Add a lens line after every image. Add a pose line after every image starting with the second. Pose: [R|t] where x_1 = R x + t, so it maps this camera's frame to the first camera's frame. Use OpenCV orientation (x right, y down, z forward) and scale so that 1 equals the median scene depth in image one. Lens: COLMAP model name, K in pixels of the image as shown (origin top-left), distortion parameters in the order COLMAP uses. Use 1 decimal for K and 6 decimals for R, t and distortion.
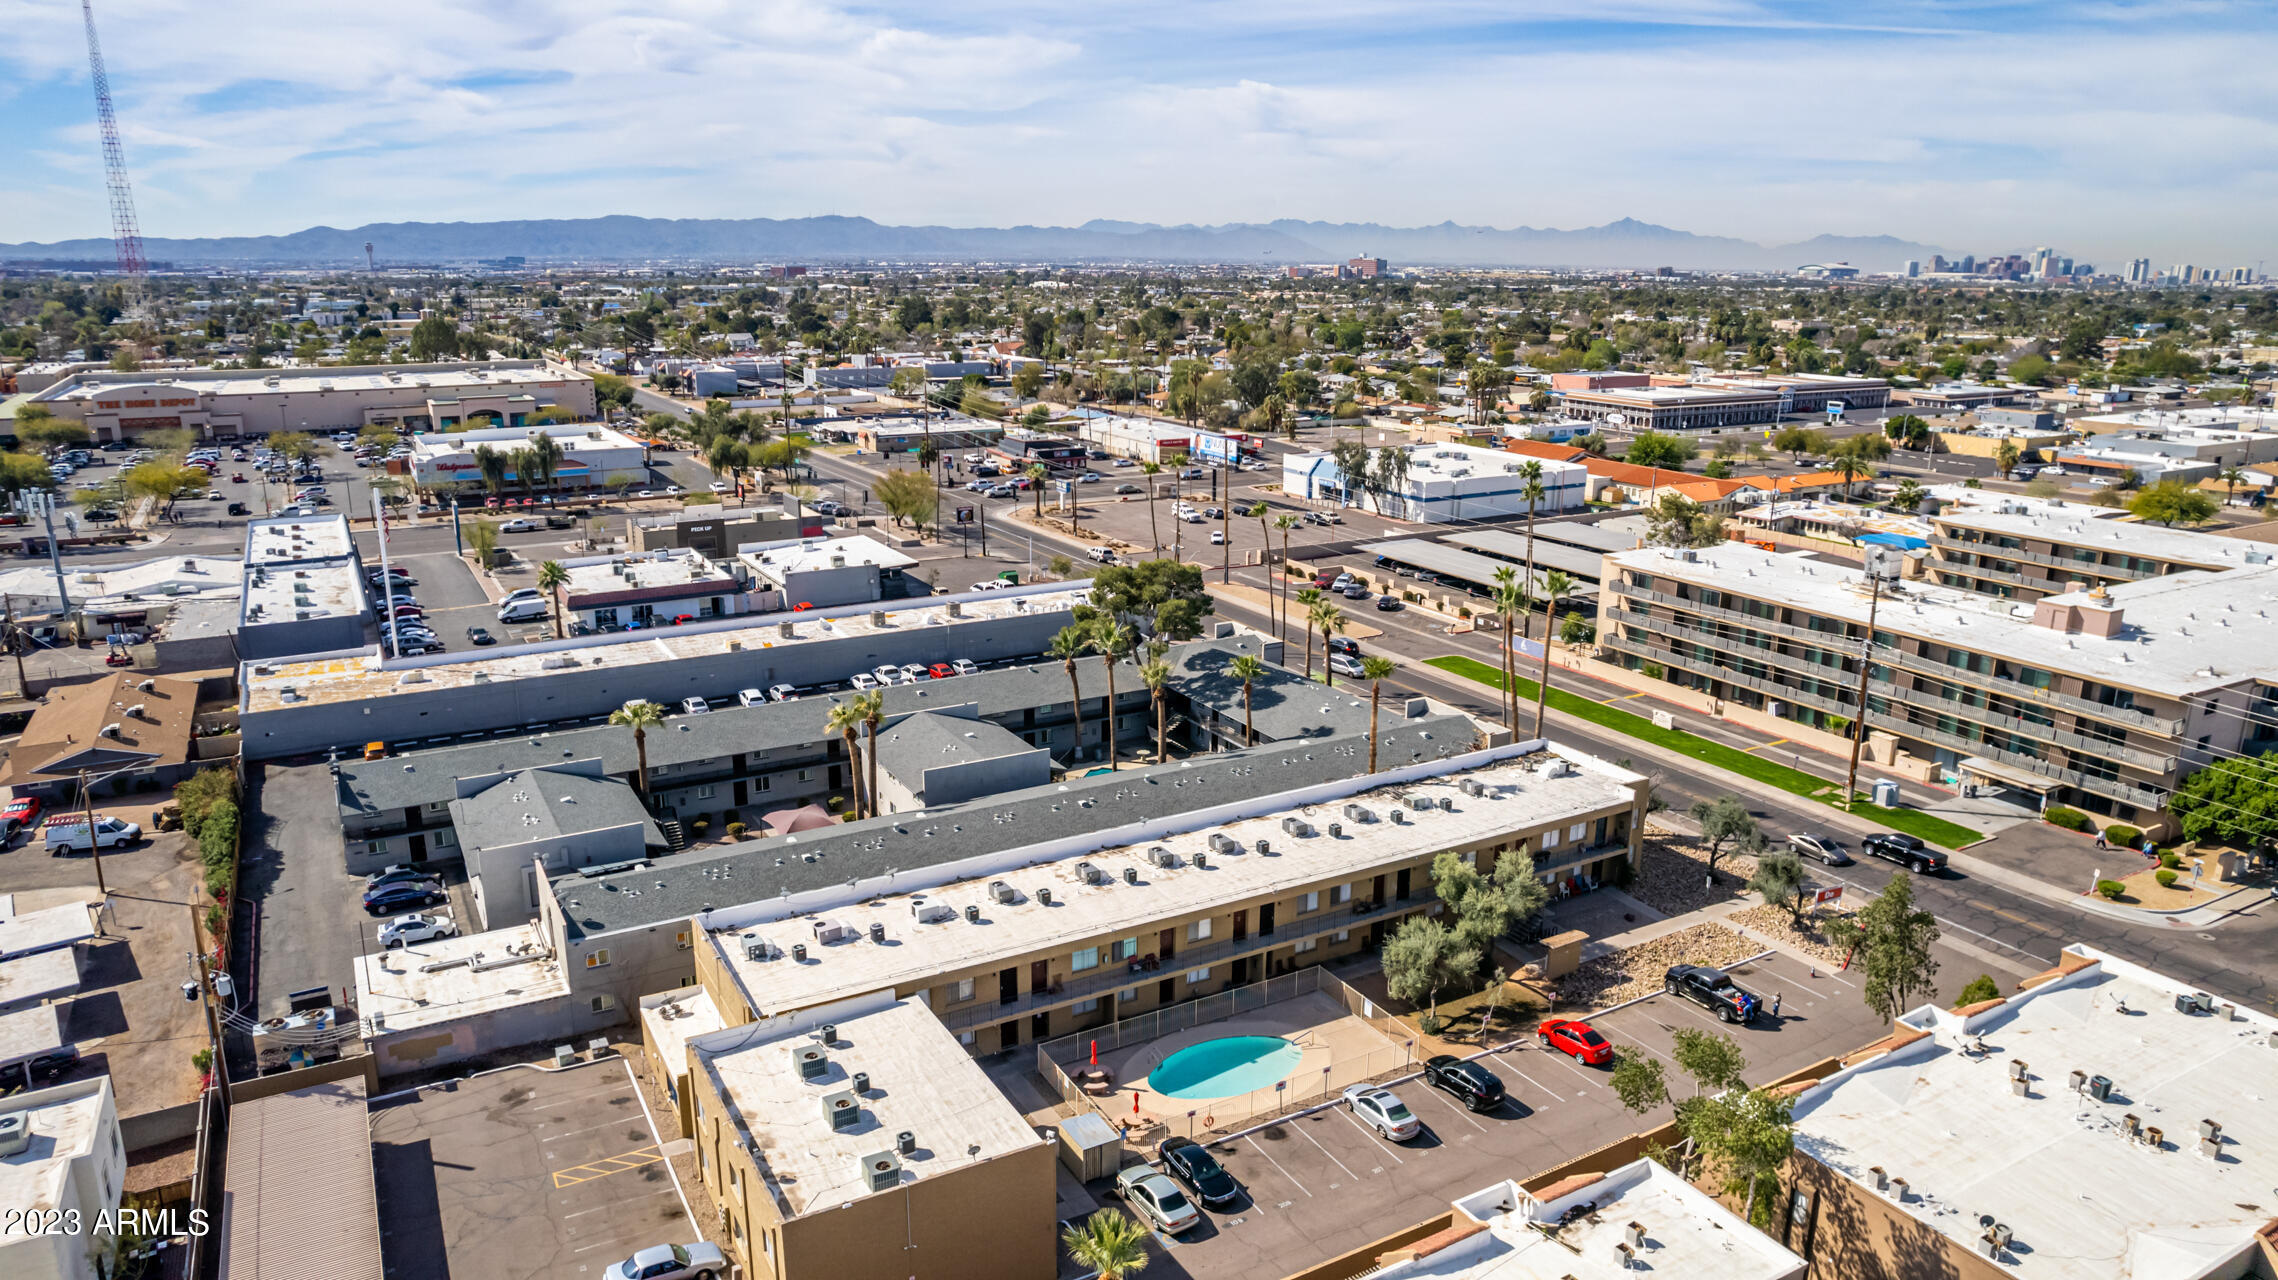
lens RADIAL K [[1458.5, 0, 1140.1], [0, 1458.5, 647.1], [0, 0, 1]] dist [-0.077610, 0.061471]
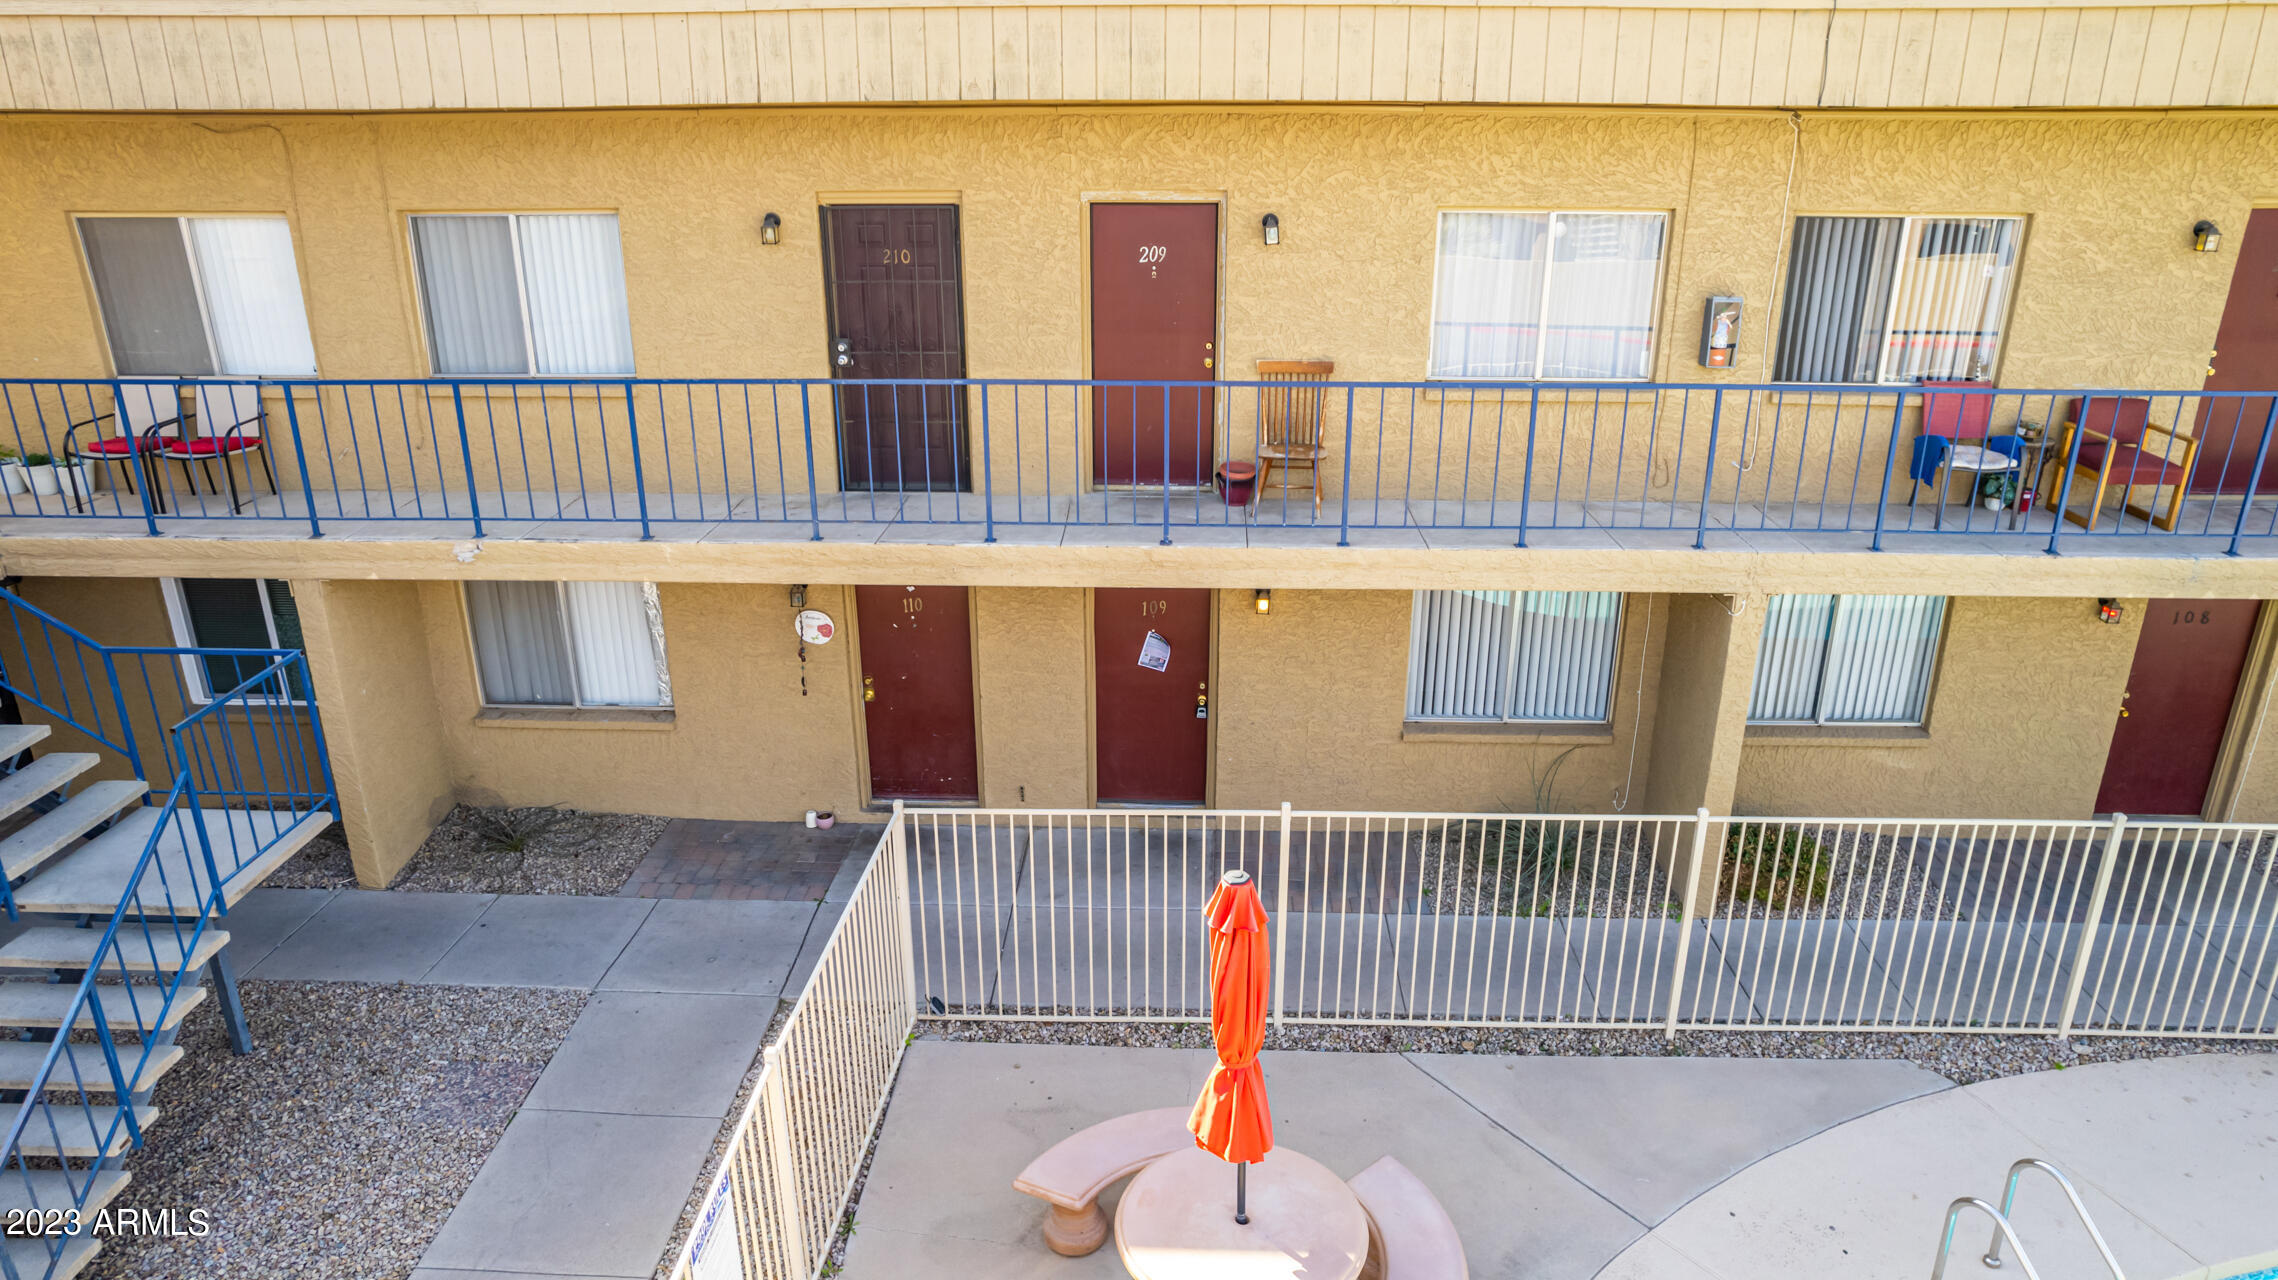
lens RADIAL K [[1458.5, 0, 1140.1], [0, 1458.5, 647.1], [0, 0, 1]] dist [-0.077610, 0.061471]
pose [[0.847724, 0.181951, -0.498254, 0.001030], [-0.129981, 0.981945, 0.137436, 0.204883], [0.514265, -0.051744, 0.856069, 0.766052]]
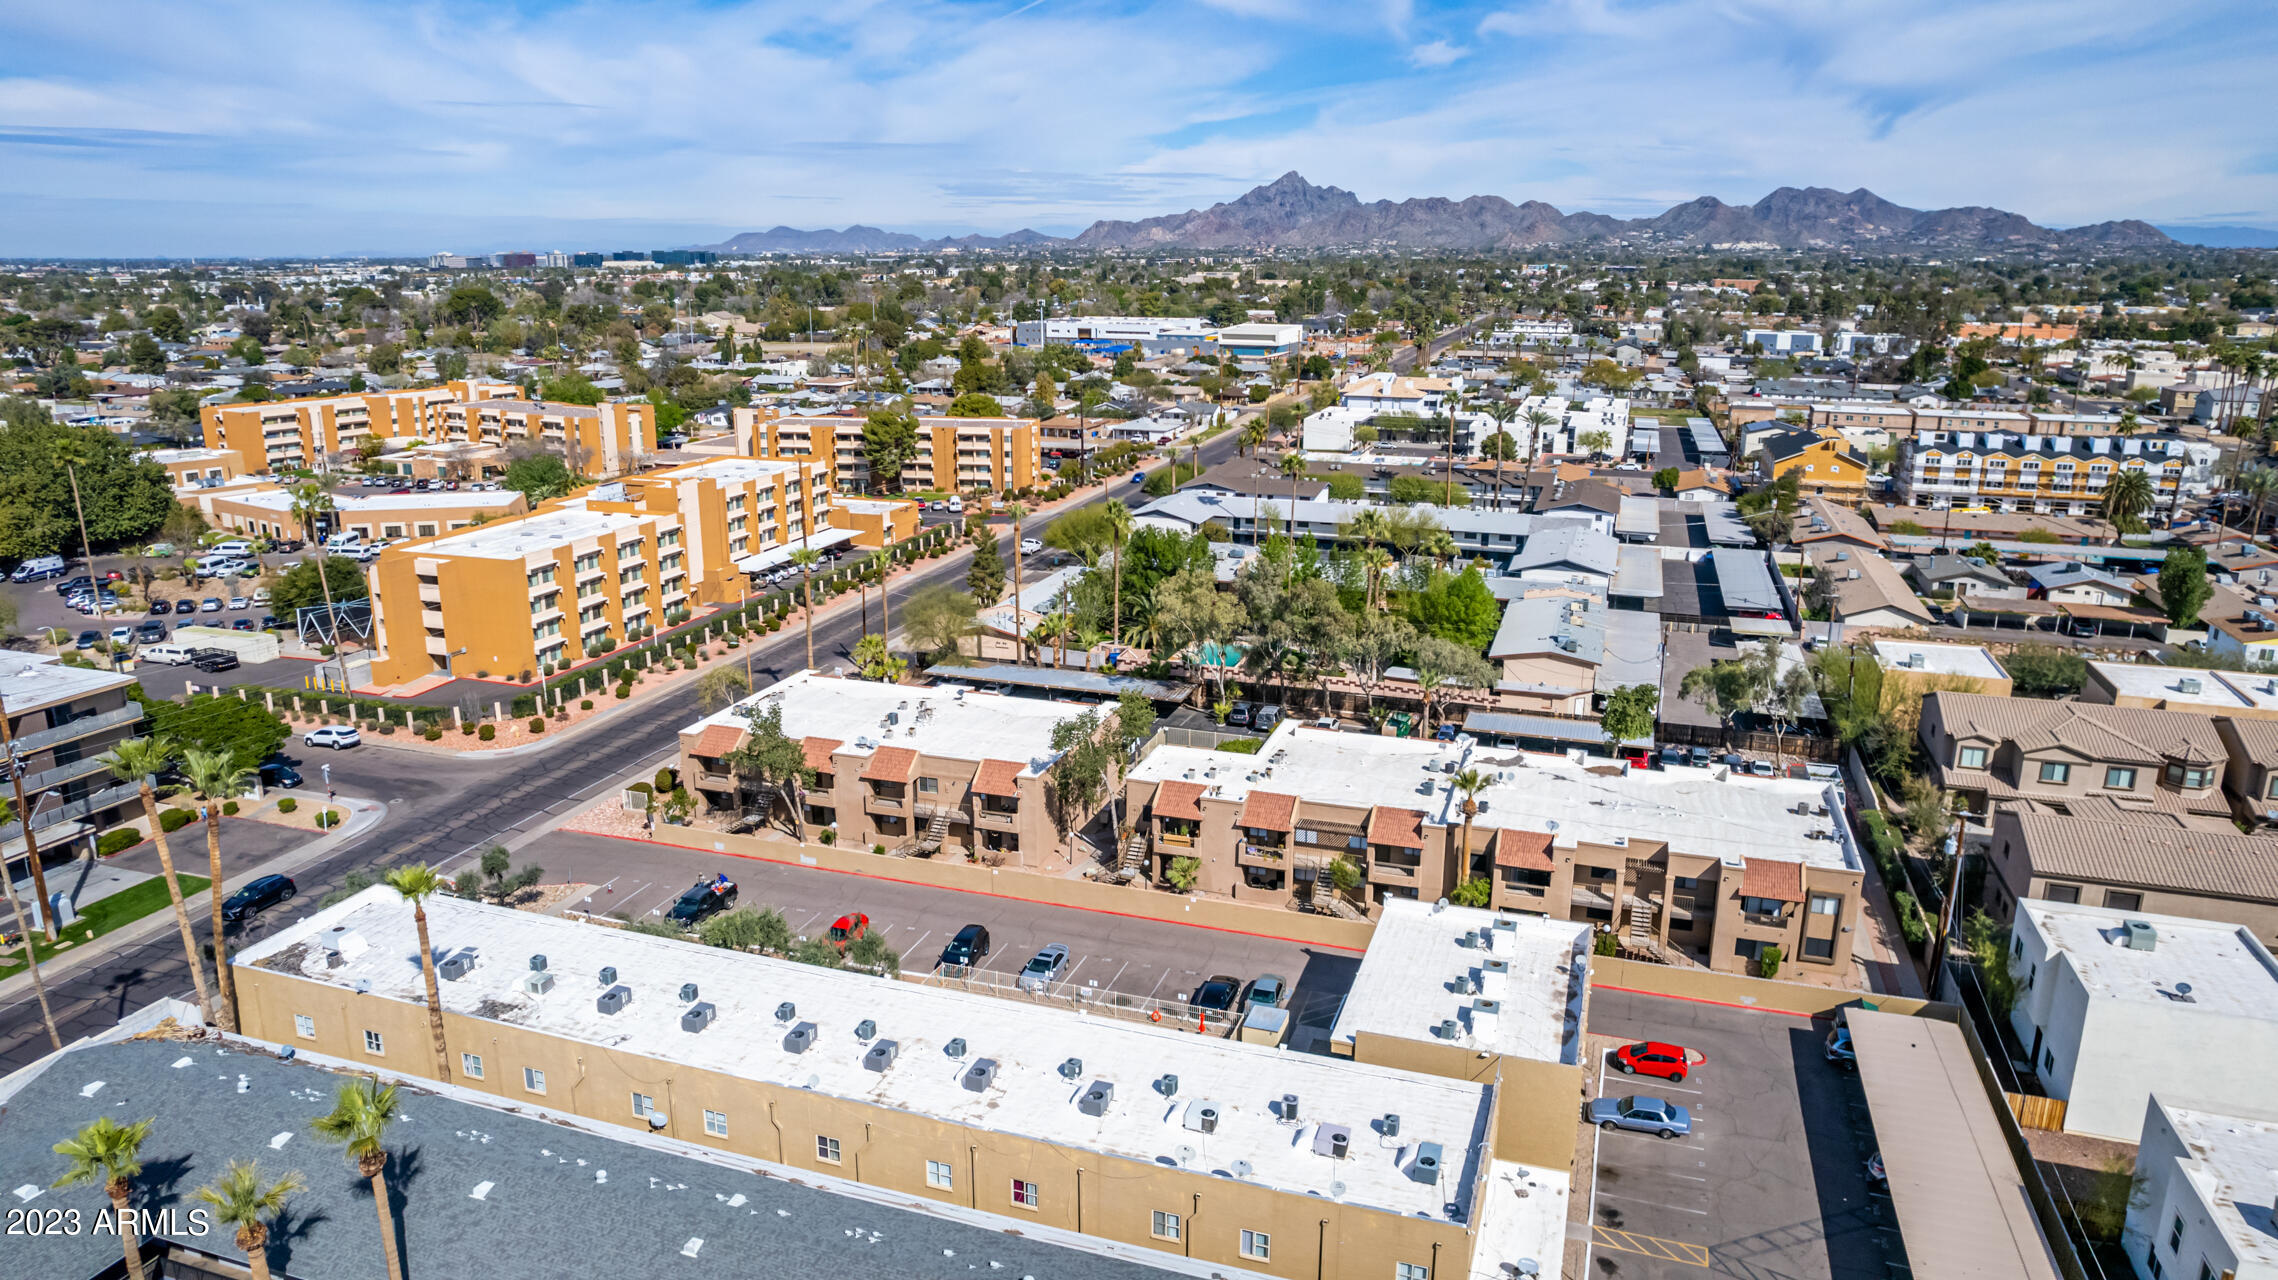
lens RADIAL K [[1458.5, 0, 1140.1], [0, 1458.5, 647.1], [0, 0, 1]] dist [-0.077610, 0.061471]
pose [[-0.663569, -0.203402, 0.719933, -0.553728], [0.185862, 0.887335, 0.422009, -0.325334], [-0.724659, 0.413841, -0.551004, 1.191926]]
